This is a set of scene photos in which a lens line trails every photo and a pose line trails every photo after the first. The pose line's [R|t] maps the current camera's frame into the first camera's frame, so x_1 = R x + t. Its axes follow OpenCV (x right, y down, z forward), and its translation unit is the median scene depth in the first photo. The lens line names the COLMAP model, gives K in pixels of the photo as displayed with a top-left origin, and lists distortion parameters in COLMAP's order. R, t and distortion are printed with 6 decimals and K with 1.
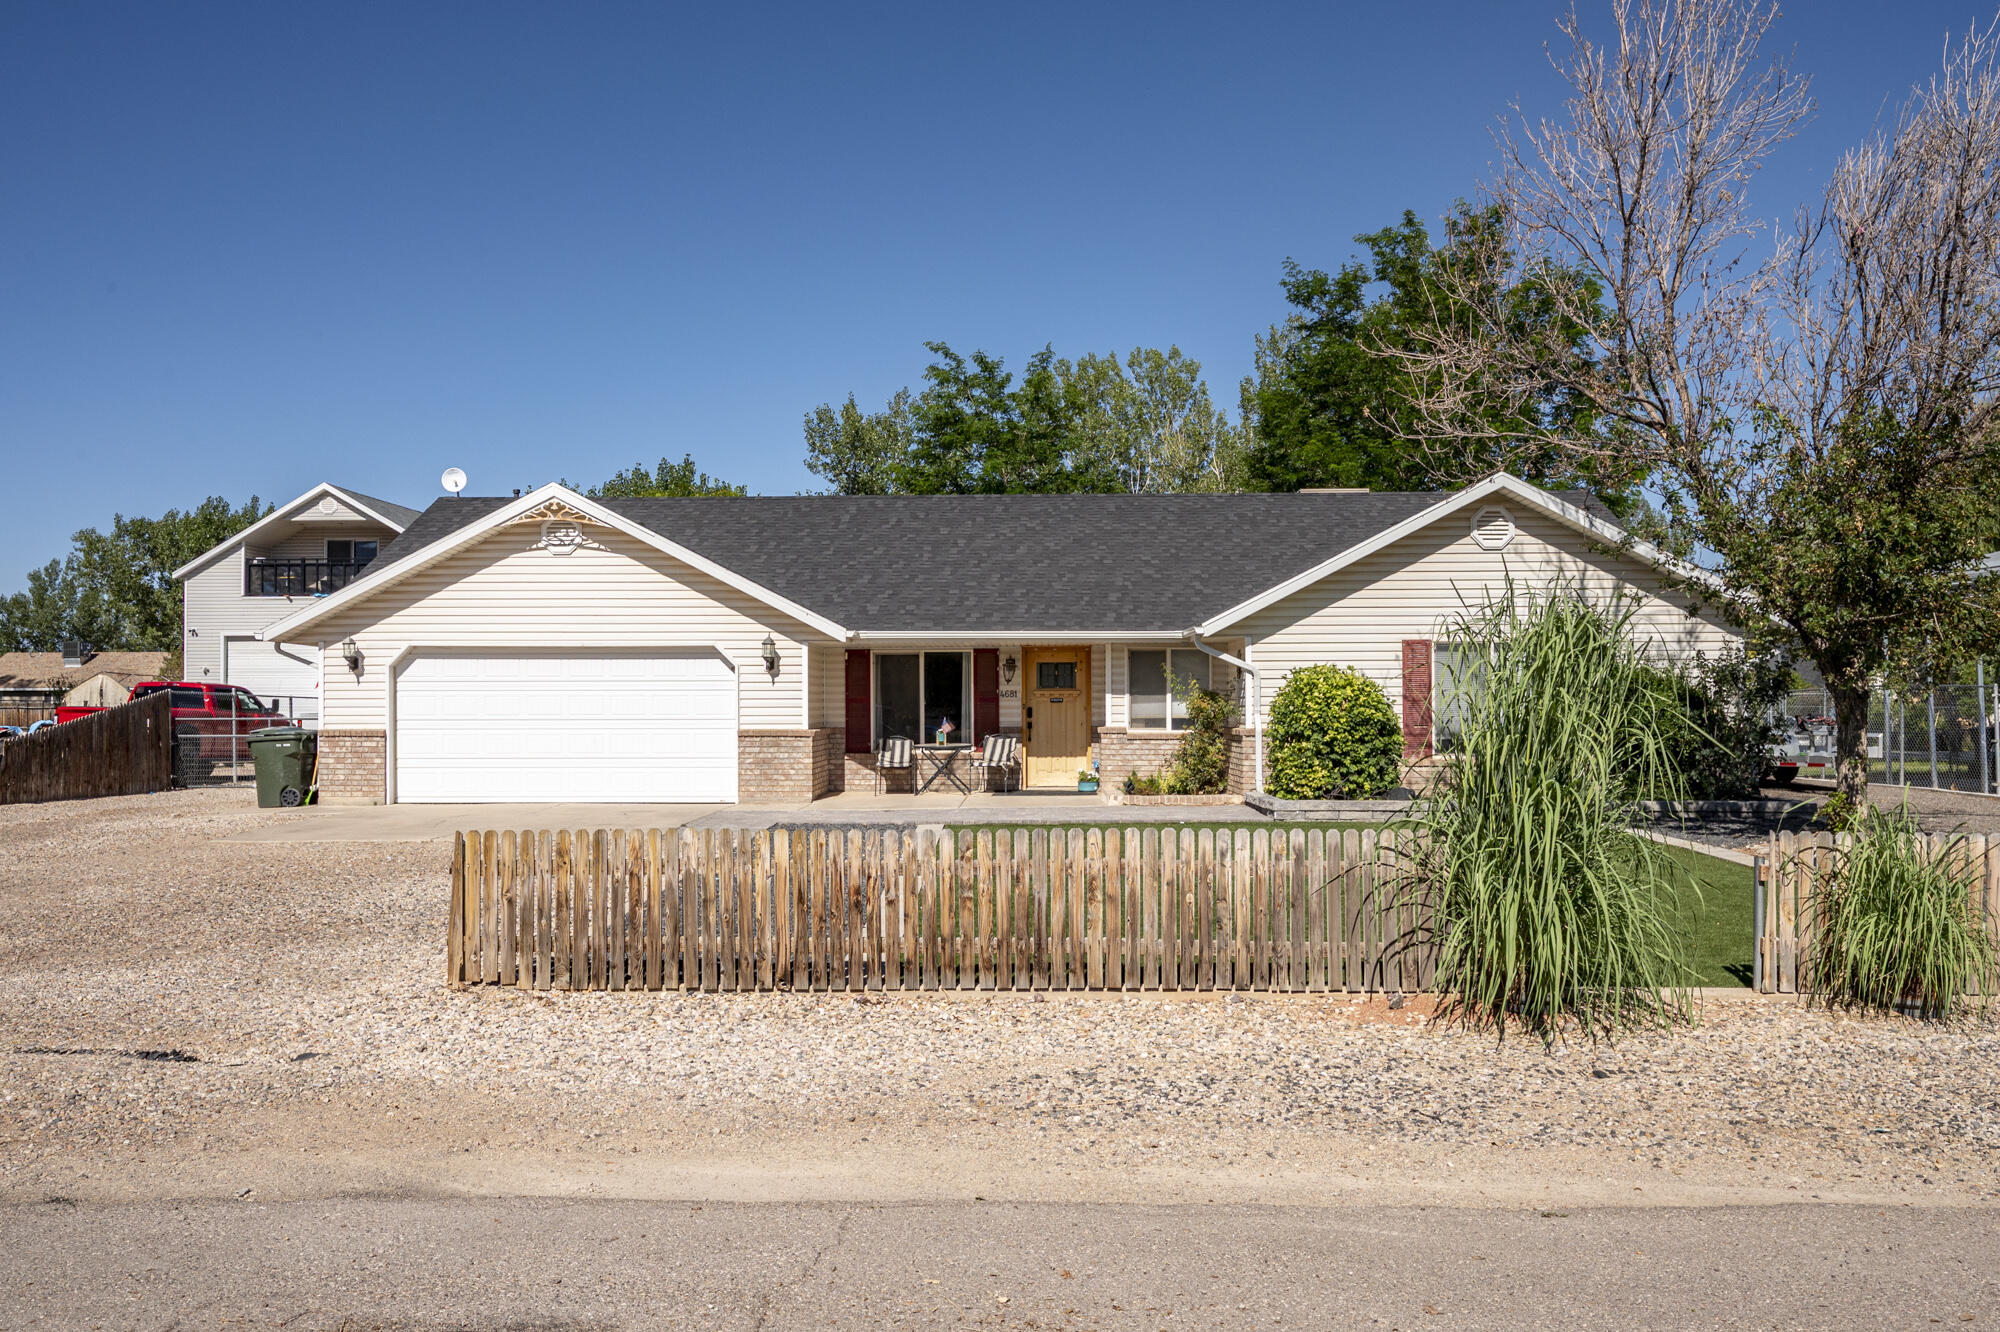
lens RADIAL K [[1537.8, 0, 1007.8], [0, 1537.8, 676.5], [0, 0, 1]] dist [-0.006767, -0.001125]
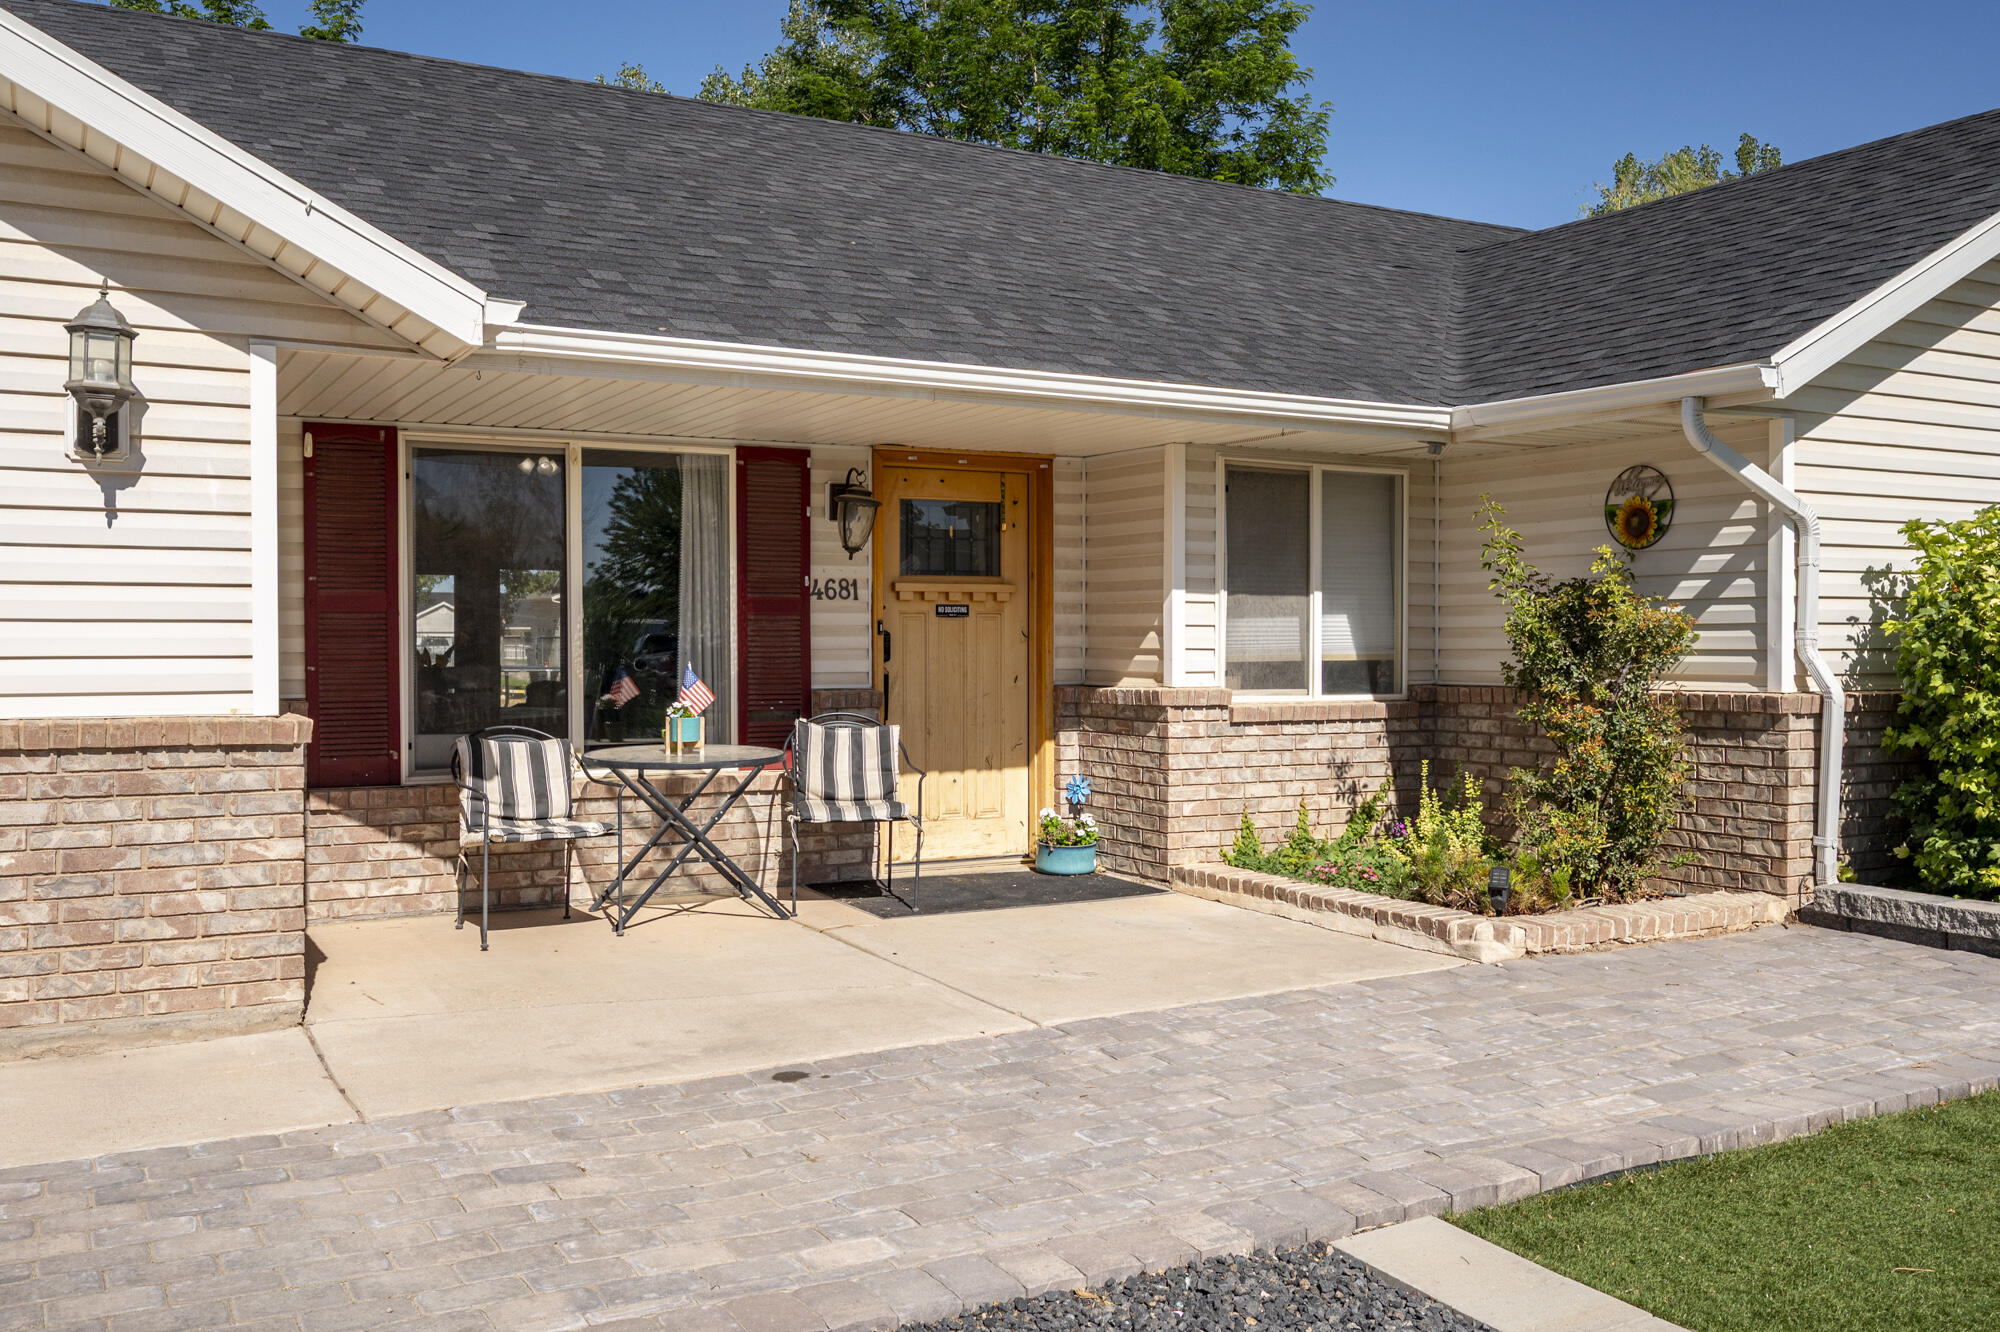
lens RADIAL K [[1740.1, 0, 993.2], [0, 1740.1, 663.7], [0, 0, 1]] dist [-0.003159, -0.007814]
pose [[0.864715, -0.005766, 0.502230, -0.167270], [-0.008790, 0.999607, 0.026610, 0.018129], [-0.502186, -0.027425, 0.864325, 0.706579]]
